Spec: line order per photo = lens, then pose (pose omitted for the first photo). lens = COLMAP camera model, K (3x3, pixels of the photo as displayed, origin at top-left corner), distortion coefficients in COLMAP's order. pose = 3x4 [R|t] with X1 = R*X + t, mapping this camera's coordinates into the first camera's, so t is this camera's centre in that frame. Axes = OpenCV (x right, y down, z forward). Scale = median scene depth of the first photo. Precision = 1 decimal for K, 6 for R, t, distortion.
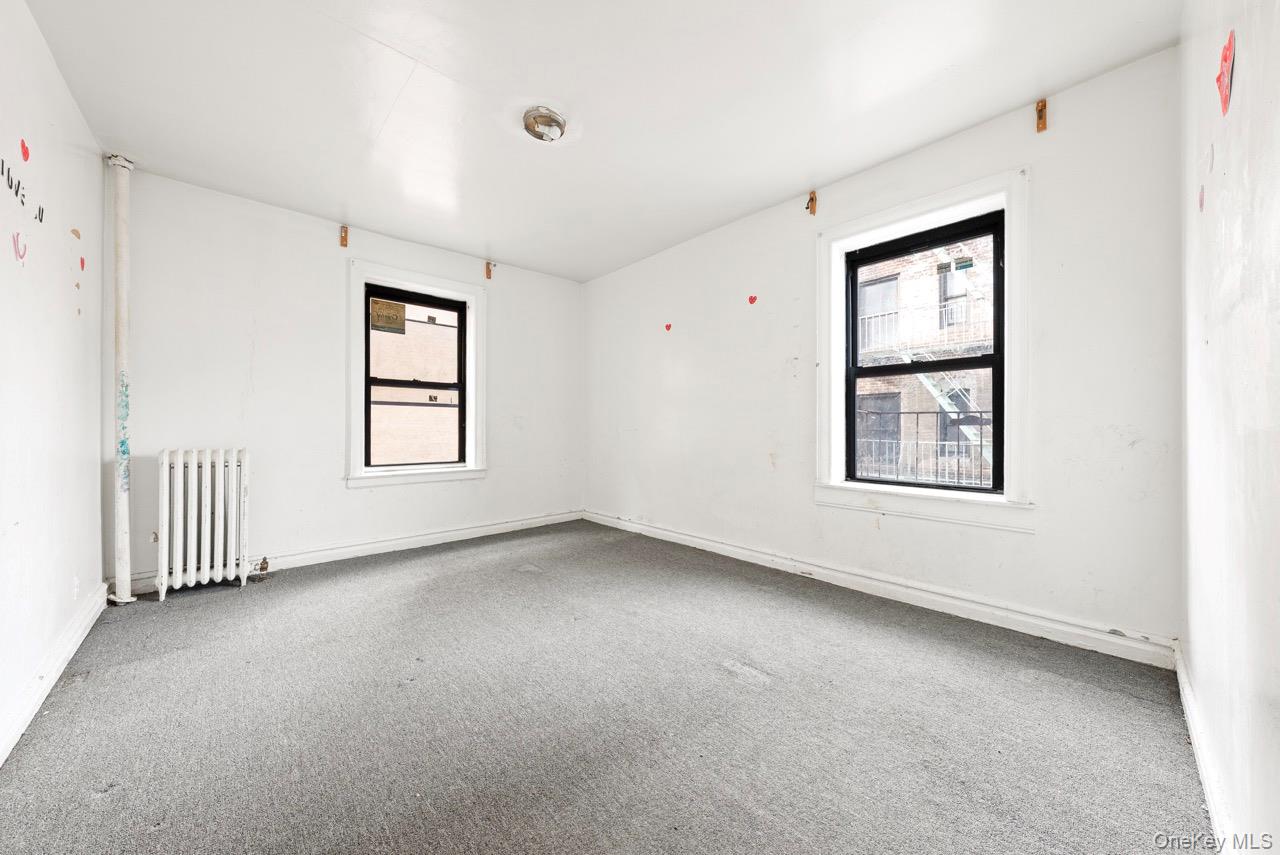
lens RADIAL K [[448.9, 0, 640.2], [0, 448.9, 423.6], [0, 0, 1]] dist [-0.002074, -0.000050]
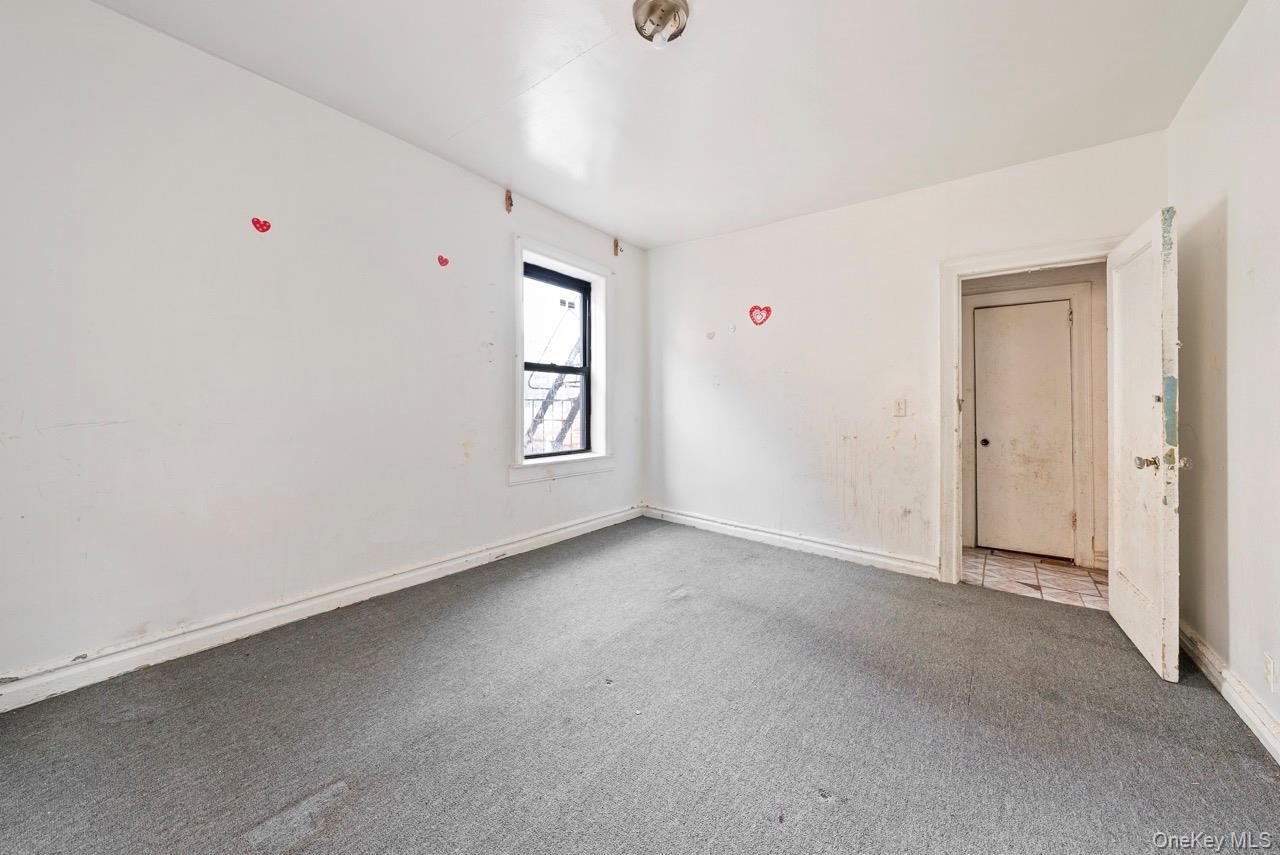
lens RADIAL K [[448.9, 0, 643.9], [0, 448.9, 401.1], [0, 0, 1]] dist [-0.002074, -0.000050]
pose [[-0.163840, 0.014042, 0.986387, -0.780924], [-0.007861, 0.999848, -0.015539, -0.007493], [-0.986456, -0.010300, -0.163705, 0.947519]]
